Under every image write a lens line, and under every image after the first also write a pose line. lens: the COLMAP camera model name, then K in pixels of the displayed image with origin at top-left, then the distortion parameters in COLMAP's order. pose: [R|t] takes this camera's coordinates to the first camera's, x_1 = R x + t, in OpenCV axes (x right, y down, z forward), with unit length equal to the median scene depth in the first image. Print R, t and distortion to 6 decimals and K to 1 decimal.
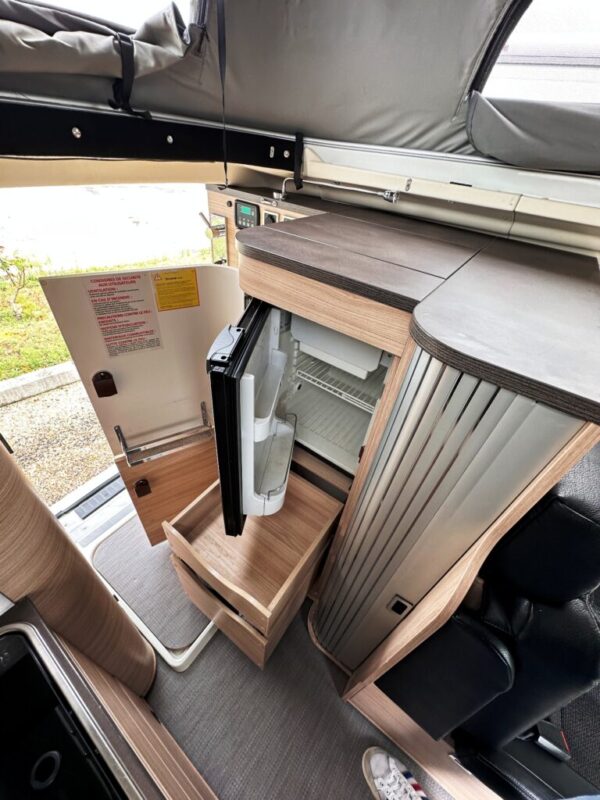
lens RADIAL K [[318.1, 0, 299.3], [0, 318.1, 394.5], [0, 0, 1]] dist [-0.007829, 0.001287]
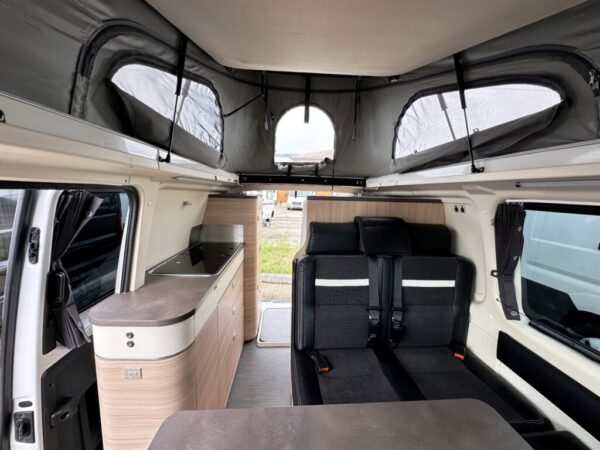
lens RADIAL K [[238.6, 0, 297.1], [0, 238.6, 224.9], [0, 0, 1]] dist [-0.007829, 0.001287]
pose [[0.620606, 0.029278, -0.783576, 1.613530], [-0.475629, 0.808528, -0.346496, 0.791146], [0.623398, 0.587729, 0.515703, -0.416329]]
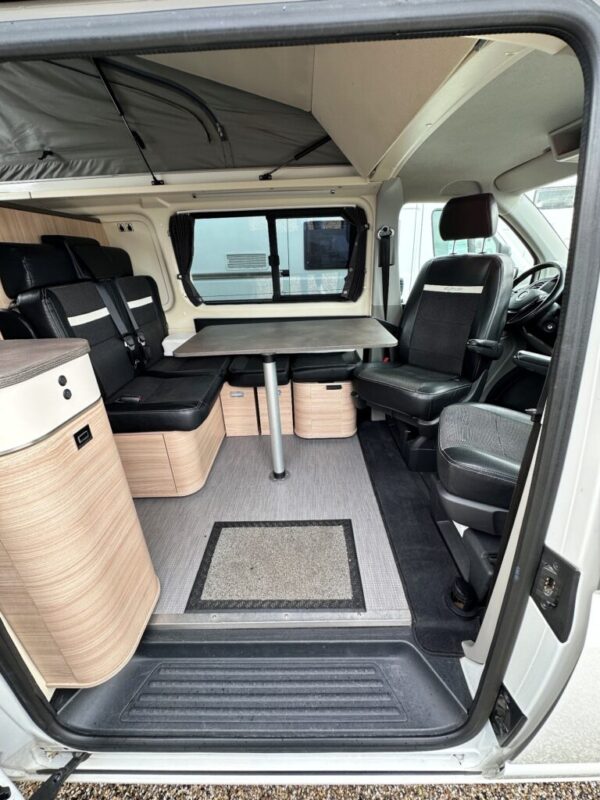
lens RADIAL K [[318.1, 0, 301.1], [0, 318.1, 400.7], [0, 0, 1]] dist [-0.007829, 0.001287]
pose [[0.814277, -0.347429, 0.465022, 0.623489], [0.449754, 0.884073, -0.127030, 1.528134], [-0.366979, 0.312583, 0.876138, -0.989969]]
